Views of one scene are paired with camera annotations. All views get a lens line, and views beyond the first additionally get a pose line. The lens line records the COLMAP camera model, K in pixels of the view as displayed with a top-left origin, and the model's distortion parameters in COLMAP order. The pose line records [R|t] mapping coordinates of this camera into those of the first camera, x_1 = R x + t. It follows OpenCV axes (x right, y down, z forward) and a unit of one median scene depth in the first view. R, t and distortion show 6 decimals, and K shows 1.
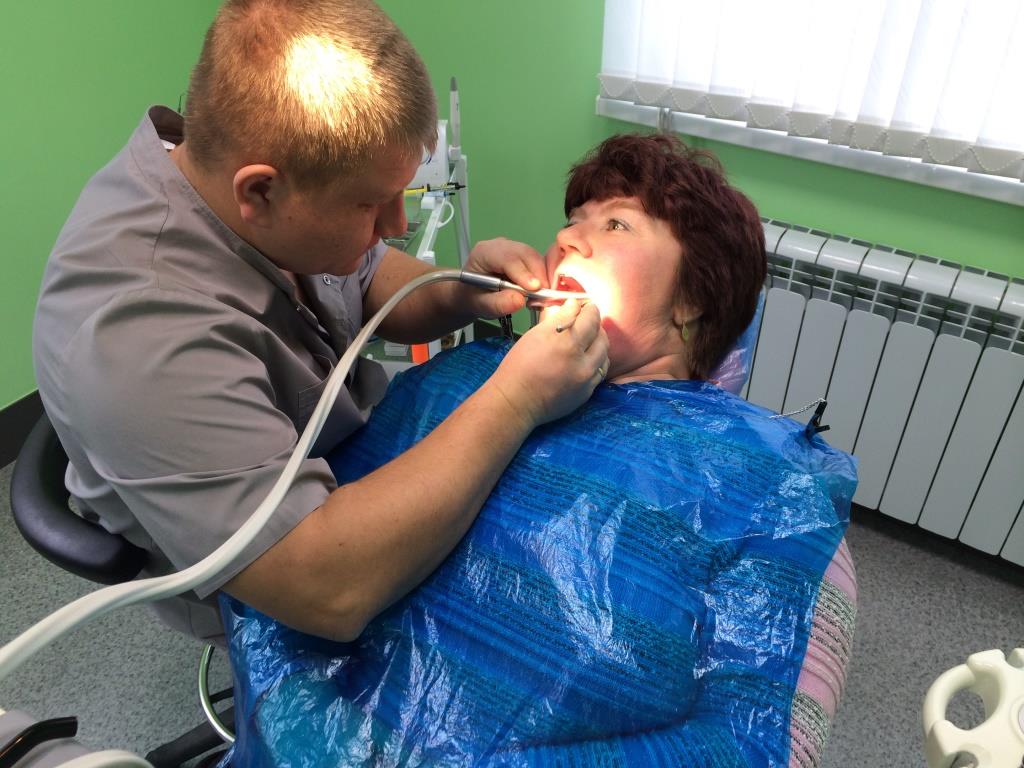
lens RADIAL K [[877.6, 0, 511.0], [0, 877.6, 385.3], [0, 0, 1]] dist [0.032210, -0.024773]
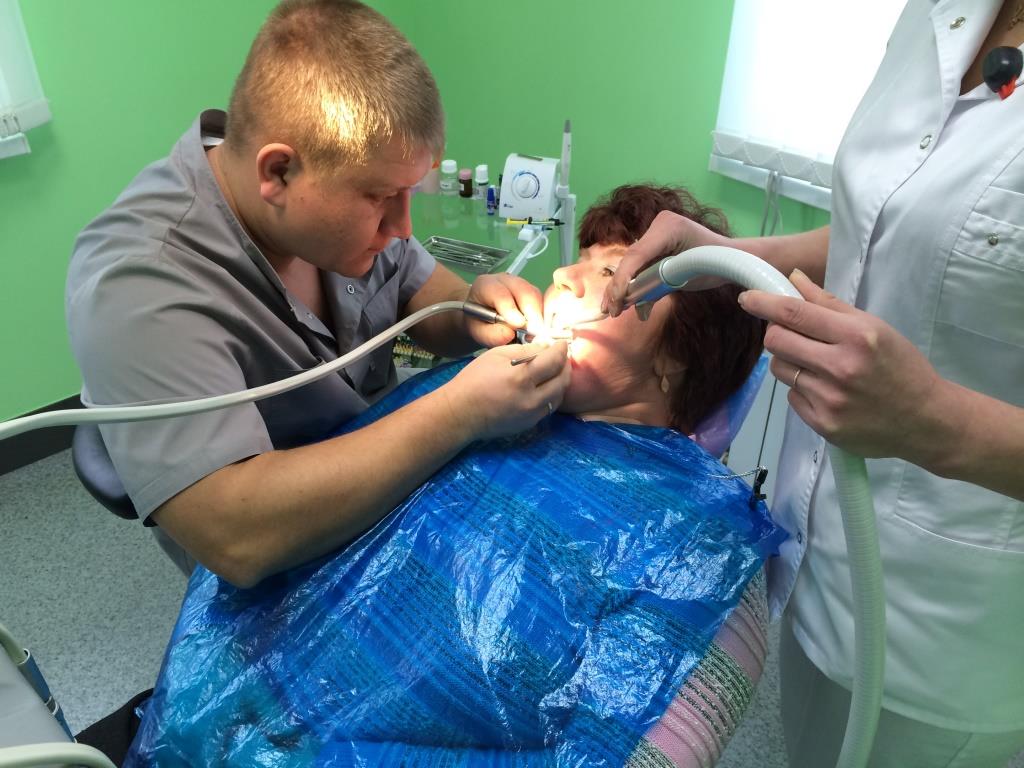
lens RADIAL K [[877.6, 0, 515.1], [0, 877.6, 380.6], [0, 0, 1]] dist [0.032210, -0.024773]
pose [[0.967805, 0.158394, -0.195615, 0.129239], [-0.167575, 0.985366, -0.031200, -0.001686], [0.187810, 0.062975, 0.980184, -0.016121]]
